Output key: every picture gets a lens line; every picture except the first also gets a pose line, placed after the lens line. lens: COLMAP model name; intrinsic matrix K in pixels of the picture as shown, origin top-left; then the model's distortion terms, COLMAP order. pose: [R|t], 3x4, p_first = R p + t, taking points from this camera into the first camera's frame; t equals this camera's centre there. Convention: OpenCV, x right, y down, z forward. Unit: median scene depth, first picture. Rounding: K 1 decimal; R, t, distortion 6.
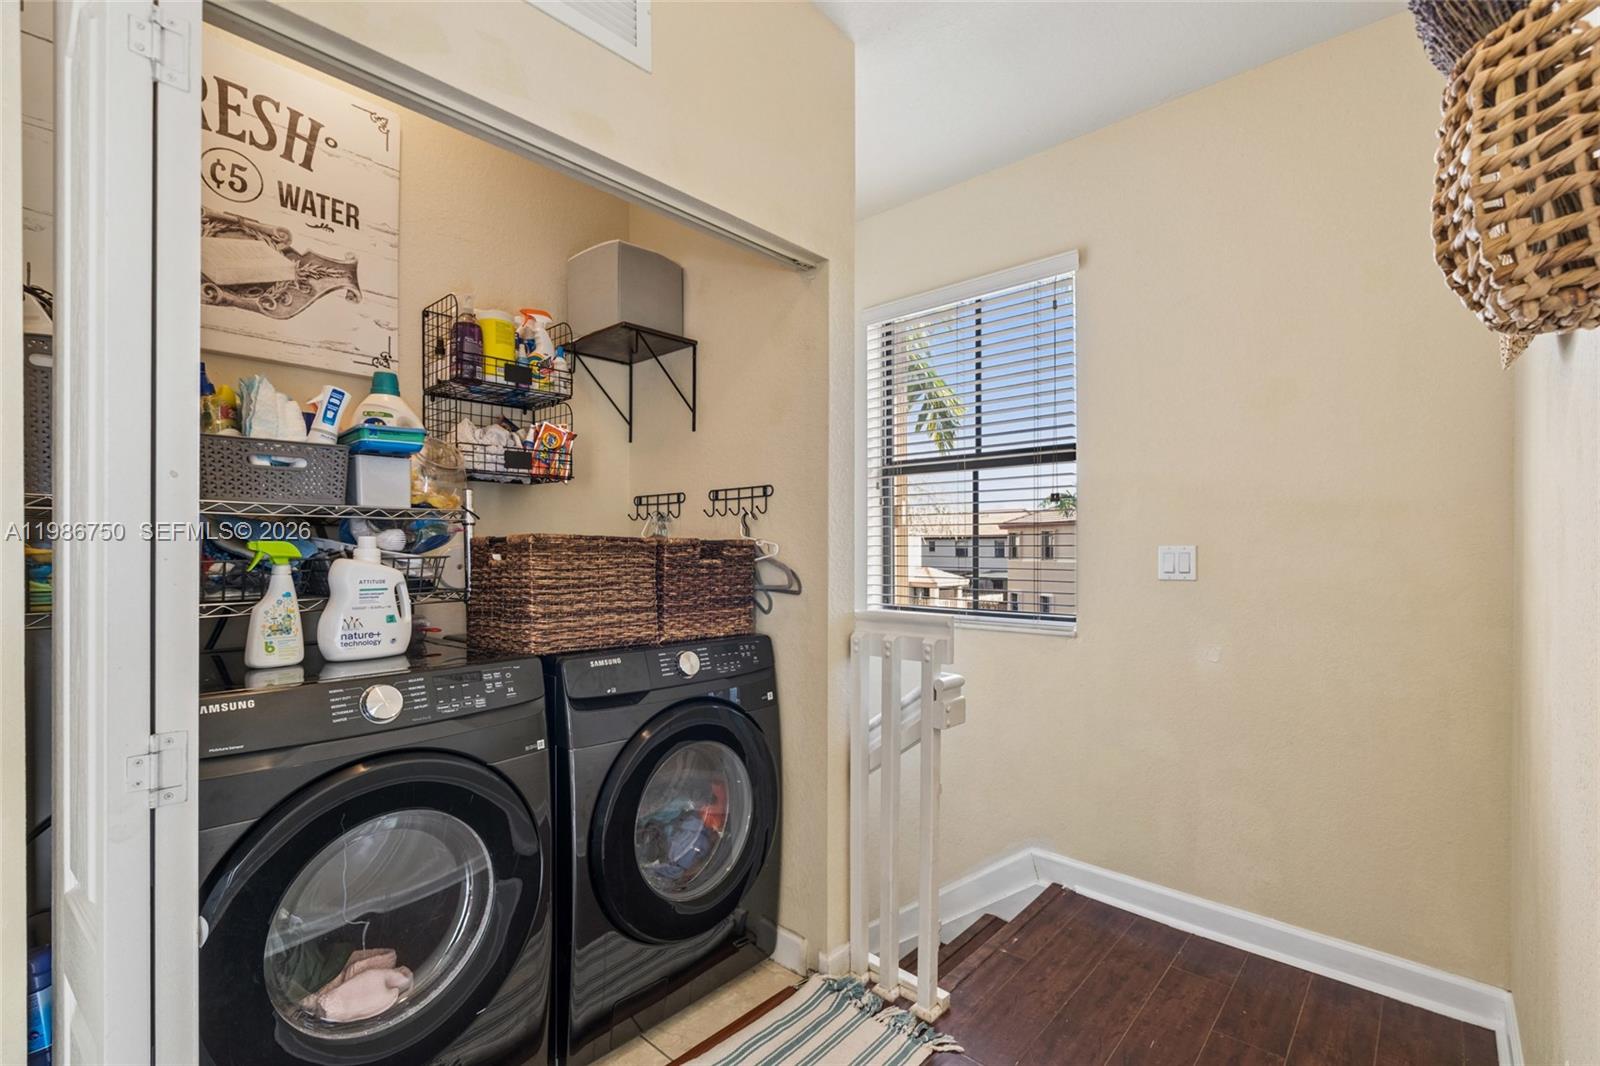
lens RADIAL K [[732.8, 0, 798.5], [0, 732.8, 547.6], [0, 0, 1]] dist [-0.014894, 0.005265]
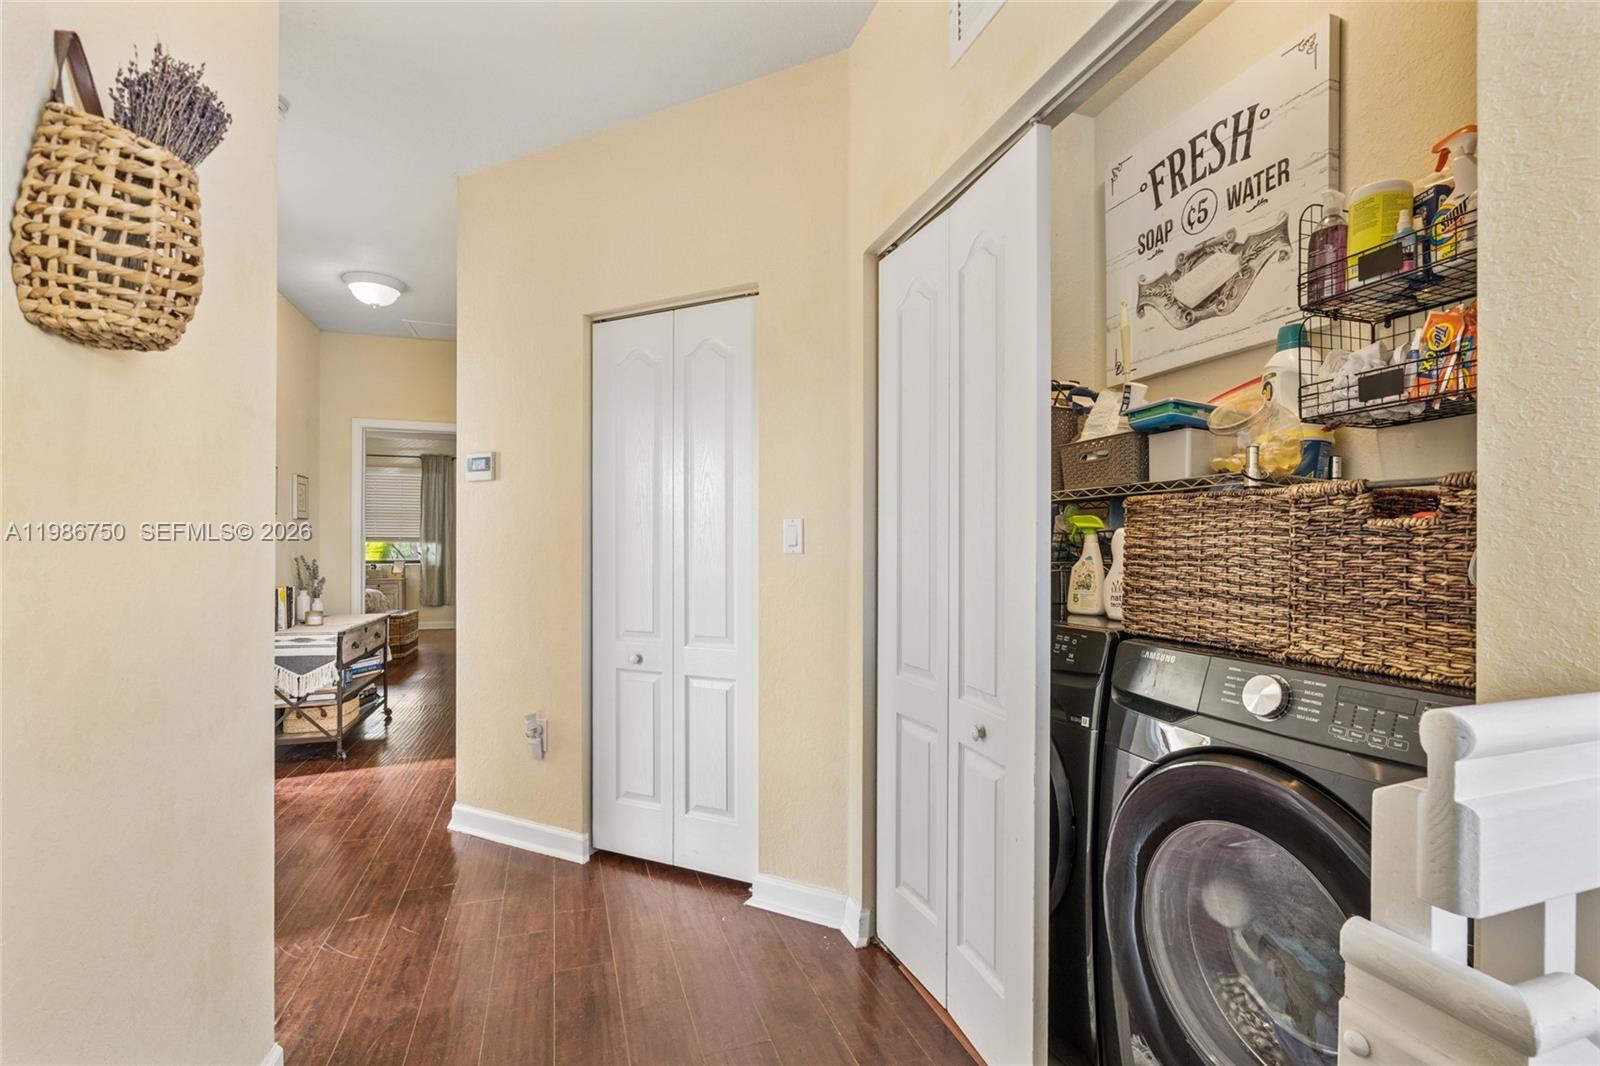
lens RADIAL K [[732.8, 0, 800.3], [0, 732.8, 541.8], [0, 0, 1]] dist [-0.014894, 0.005265]
pose [[-0.497559, -0.009986, -0.867372, 0.560740], [0.000940, 0.999927, -0.012051, 0.041975], [0.867429, -0.006812, -0.497514, 0.993643]]
